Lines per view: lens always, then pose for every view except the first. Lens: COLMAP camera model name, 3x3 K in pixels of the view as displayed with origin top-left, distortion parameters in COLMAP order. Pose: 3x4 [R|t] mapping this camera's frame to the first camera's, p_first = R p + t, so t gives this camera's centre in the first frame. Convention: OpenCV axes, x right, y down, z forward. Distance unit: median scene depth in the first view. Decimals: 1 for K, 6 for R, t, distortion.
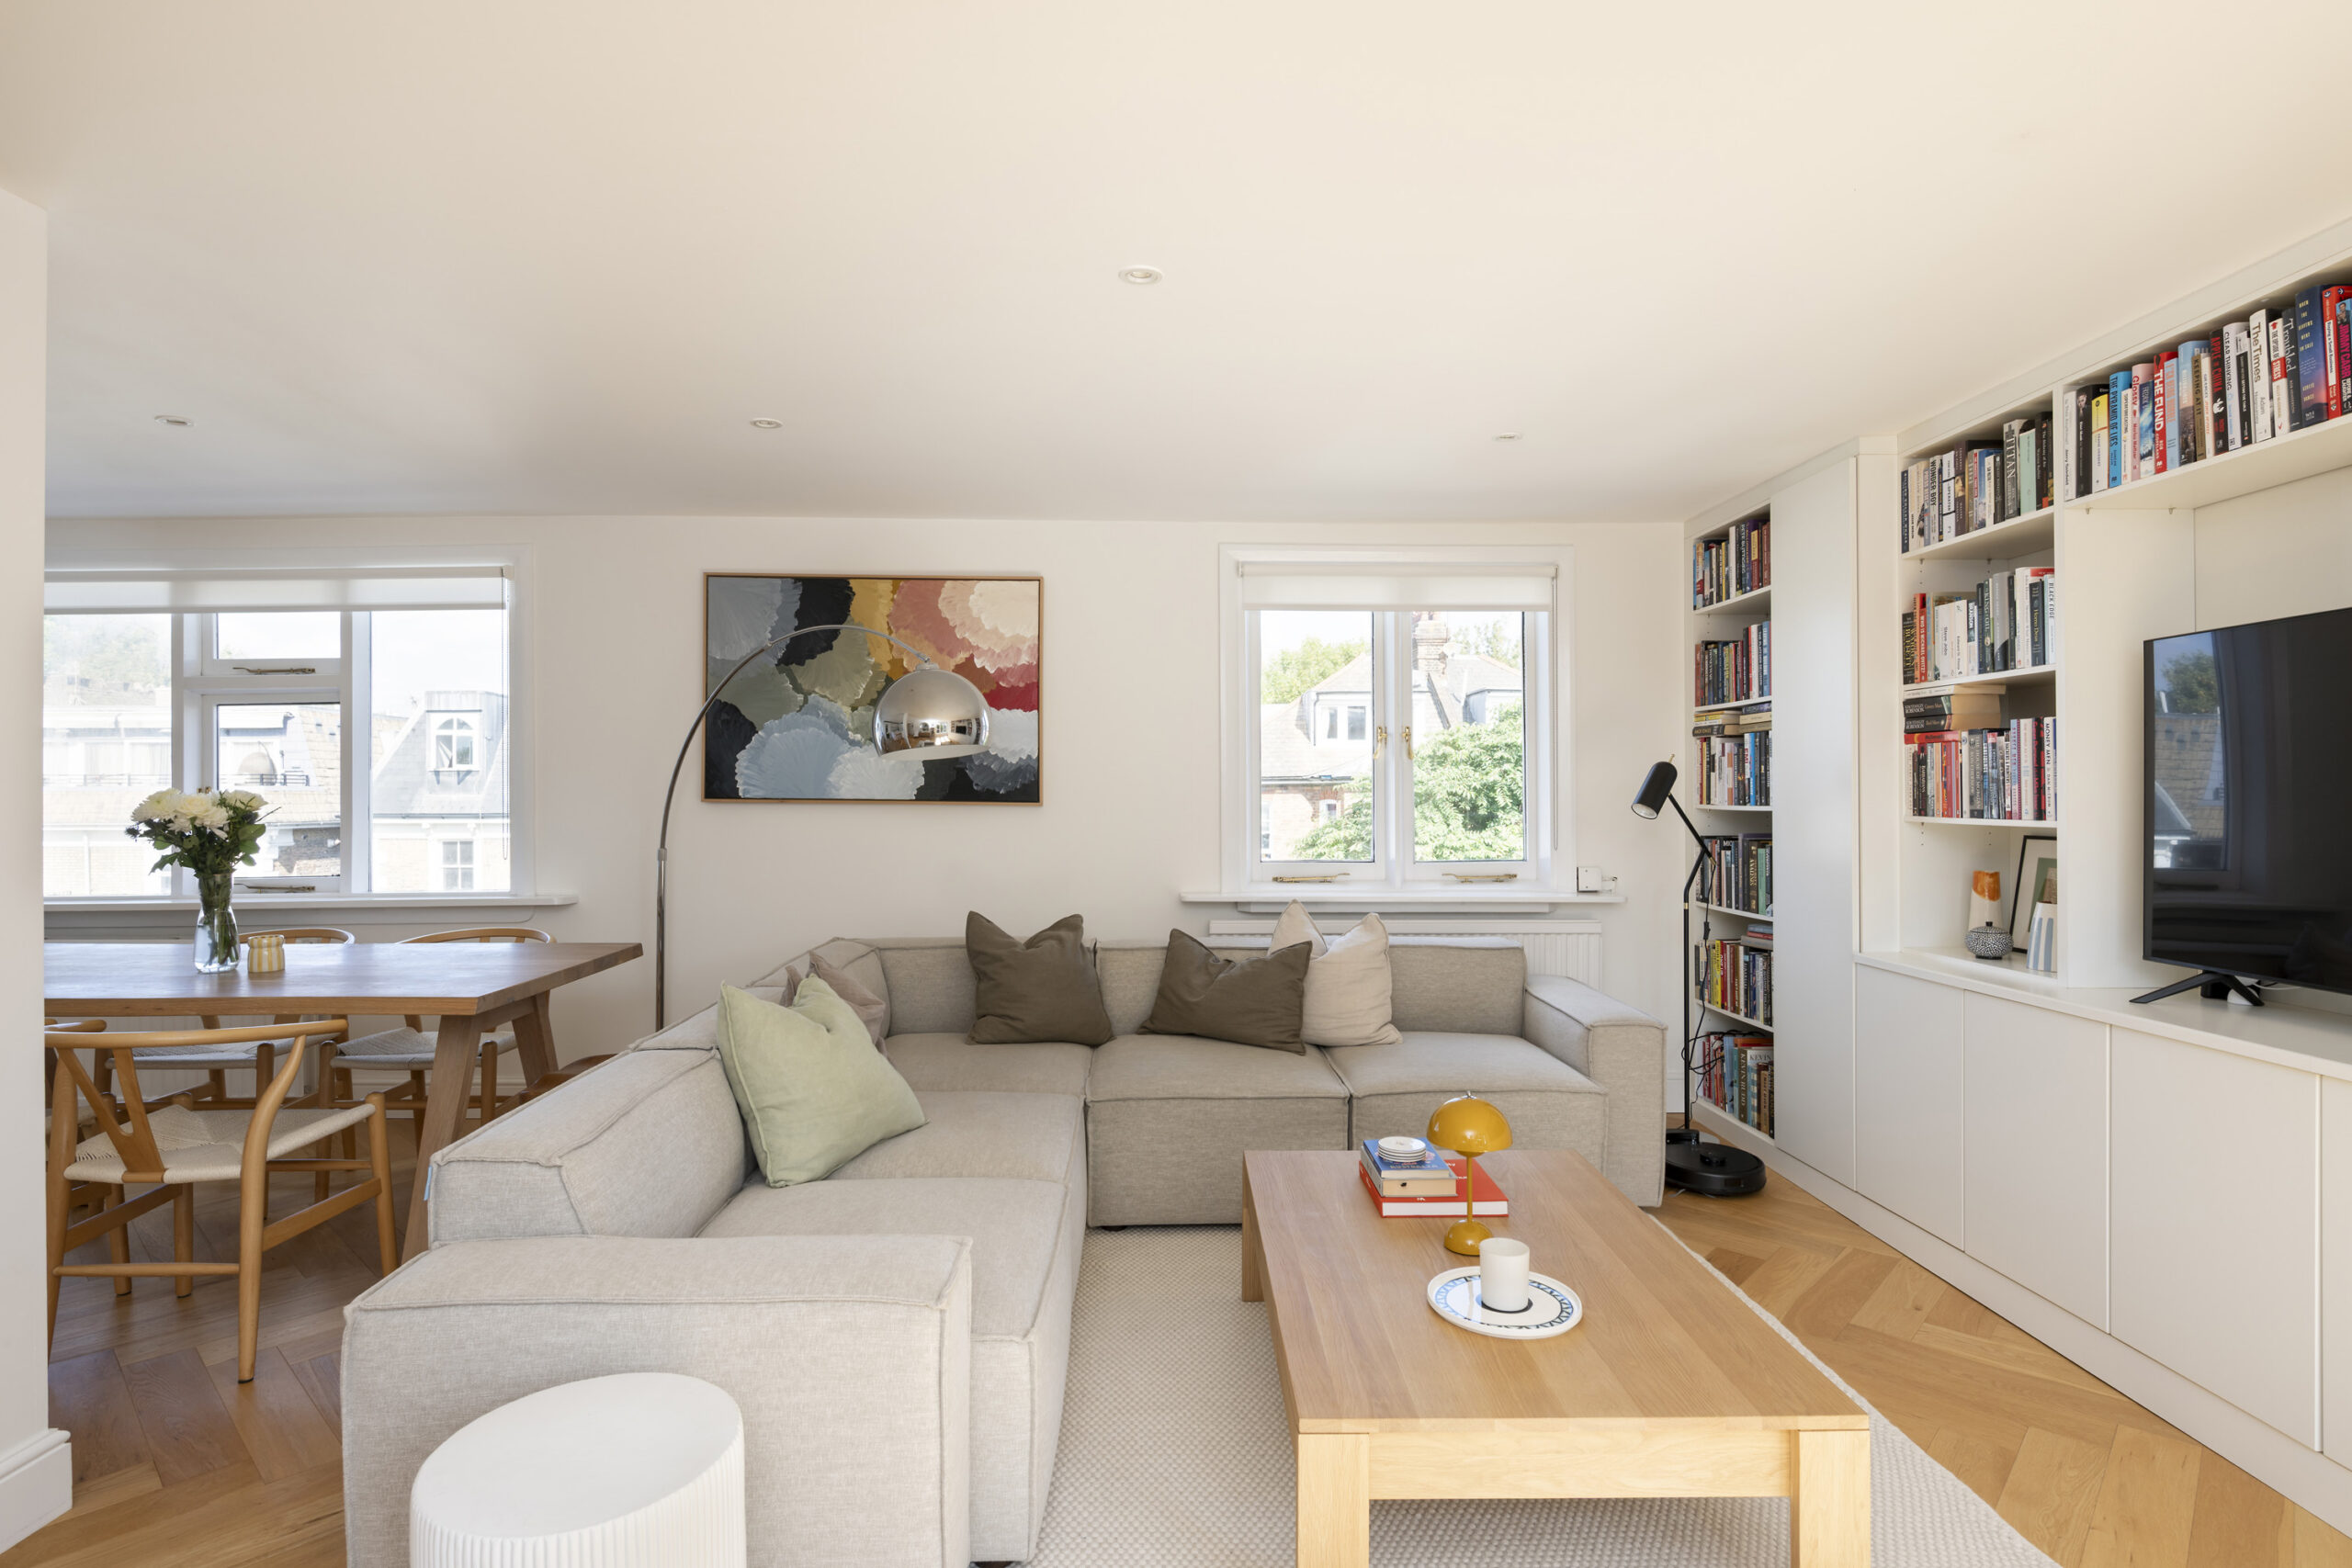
lens RADIAL K [[1219.4, 0, 1182.8], [0, 1219.4, 791.2], [0, 0, 1]] dist [-0.004052, 0.000043]
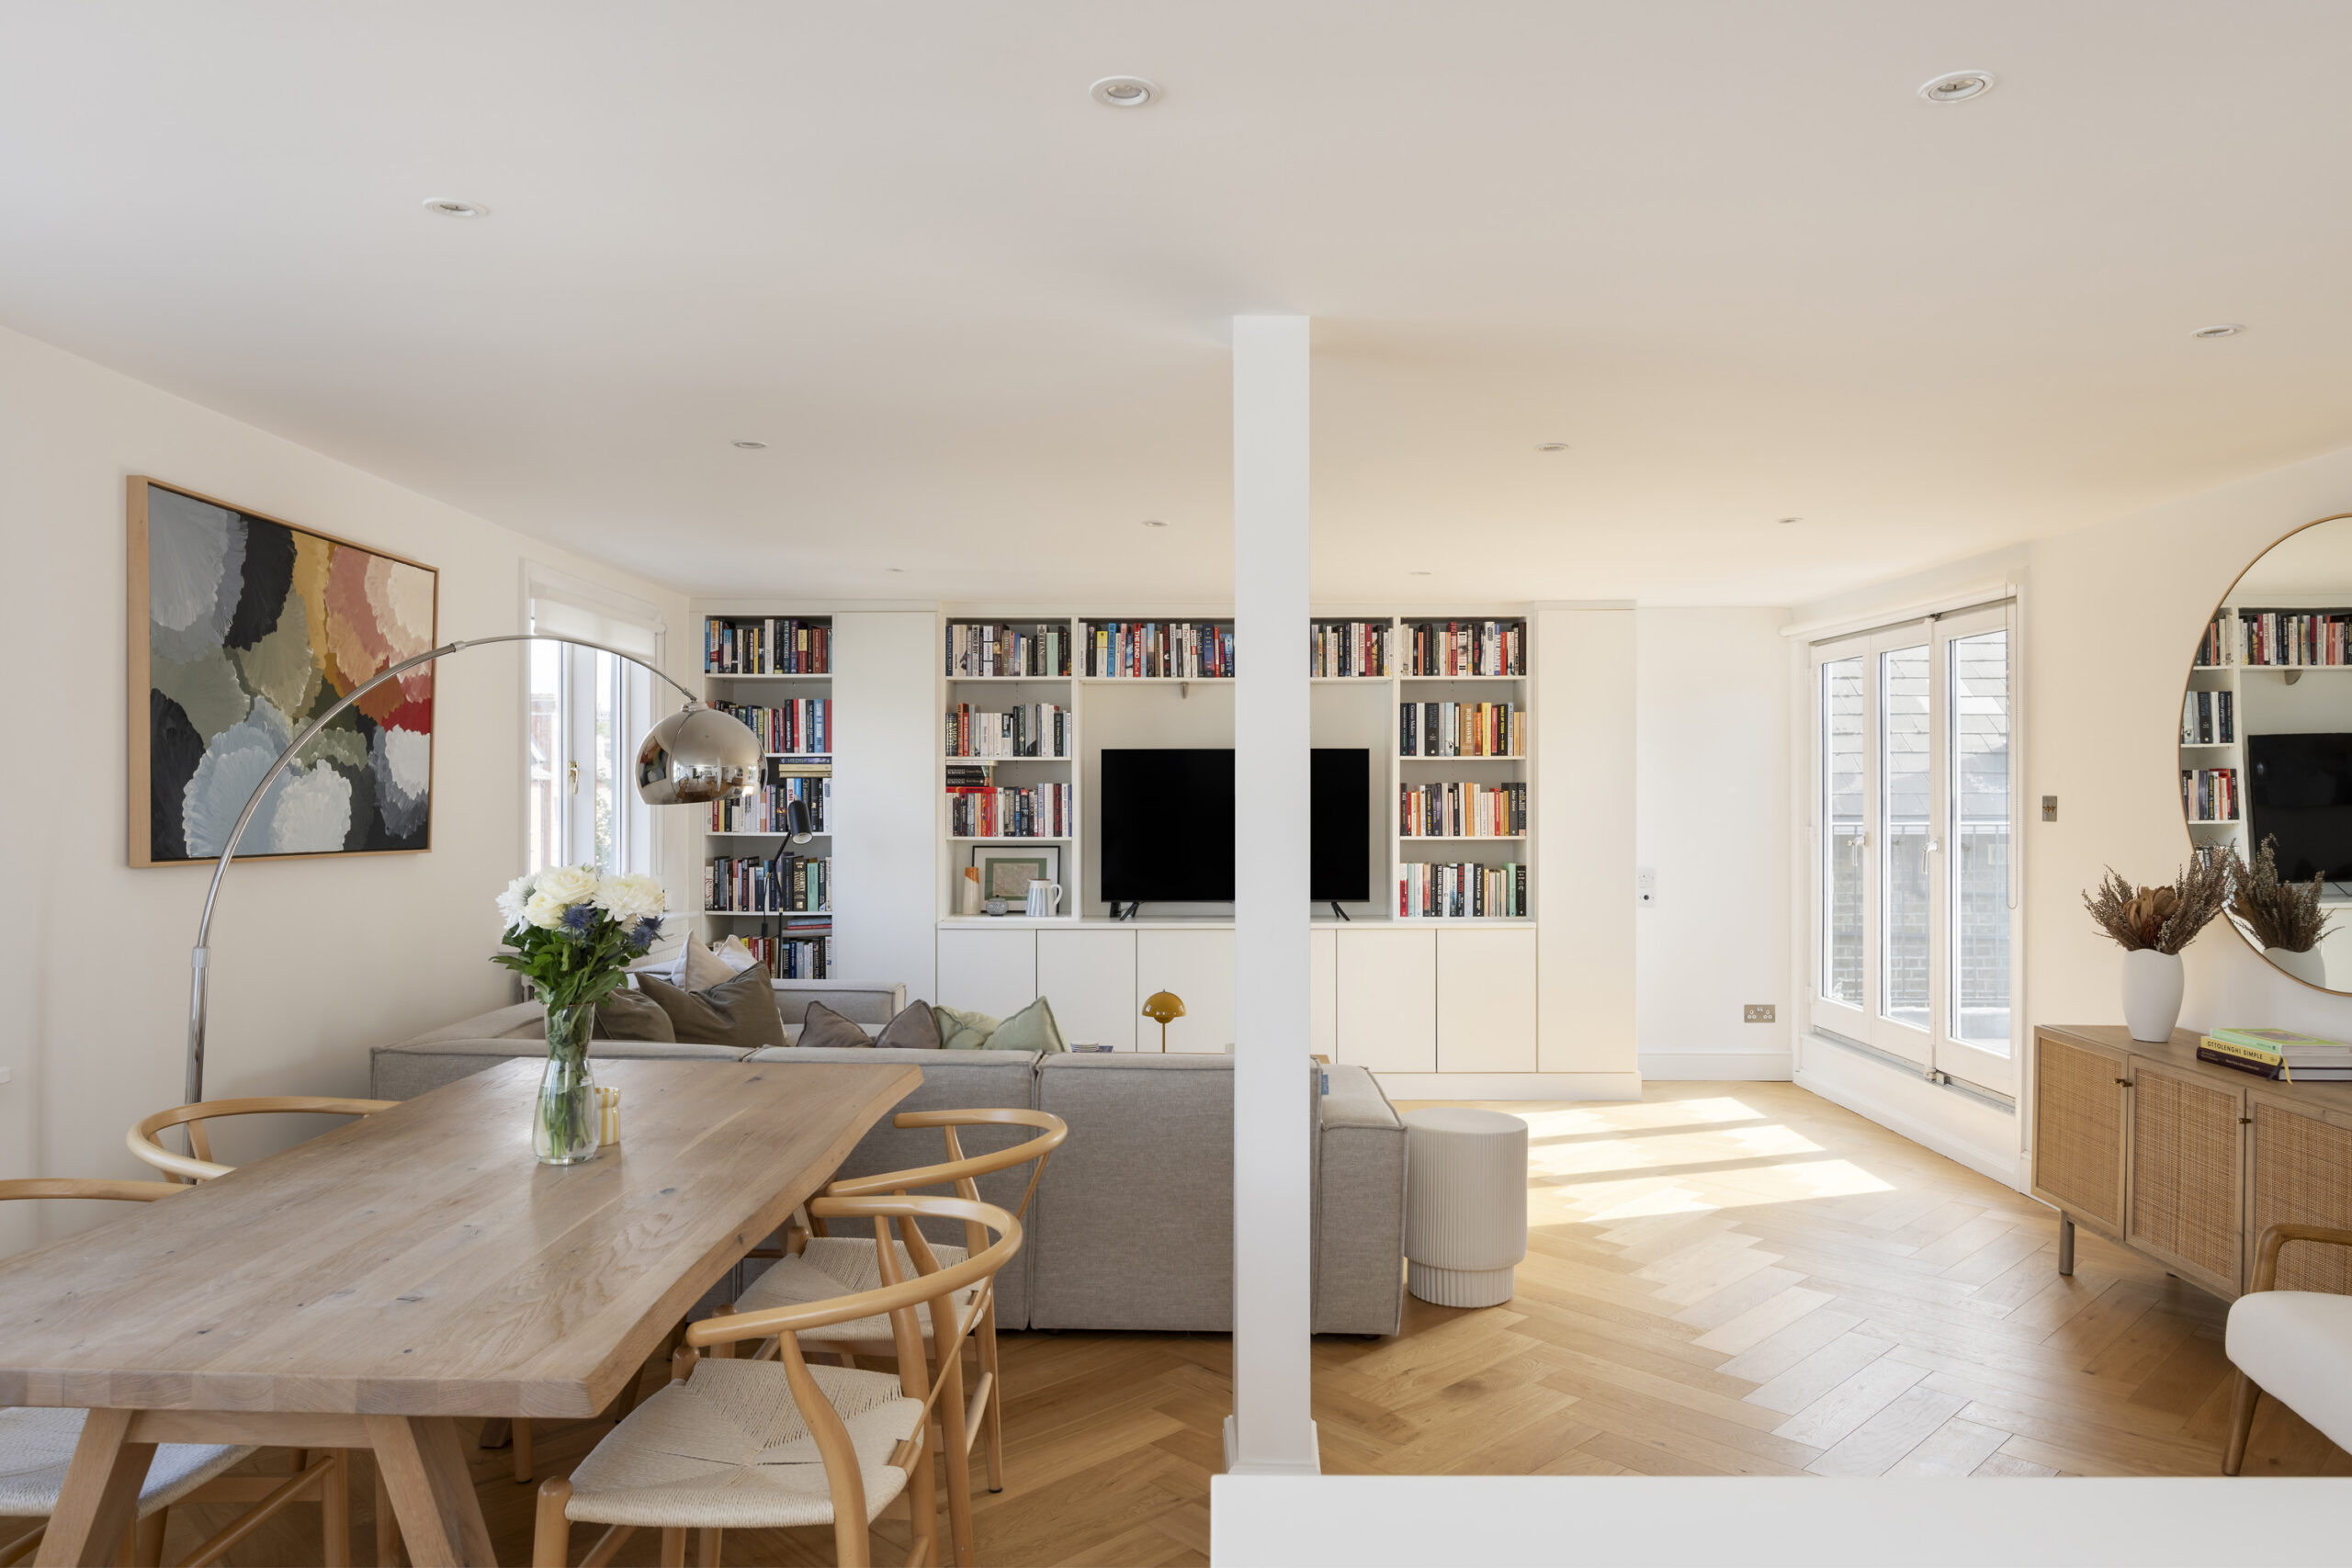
lens RADIAL K [[1597.8, 0, 1176.6], [0, 1597.8, 784.4], [0, 0, 1]] dist [0.000549, -0.000027]
pose [[0.014810, 0.005604, 0.999875, -1.348882], [-0.004955, 0.999972, -0.005531, -0.034394], [-0.999878, -0.004872, 0.014838, 0.574986]]
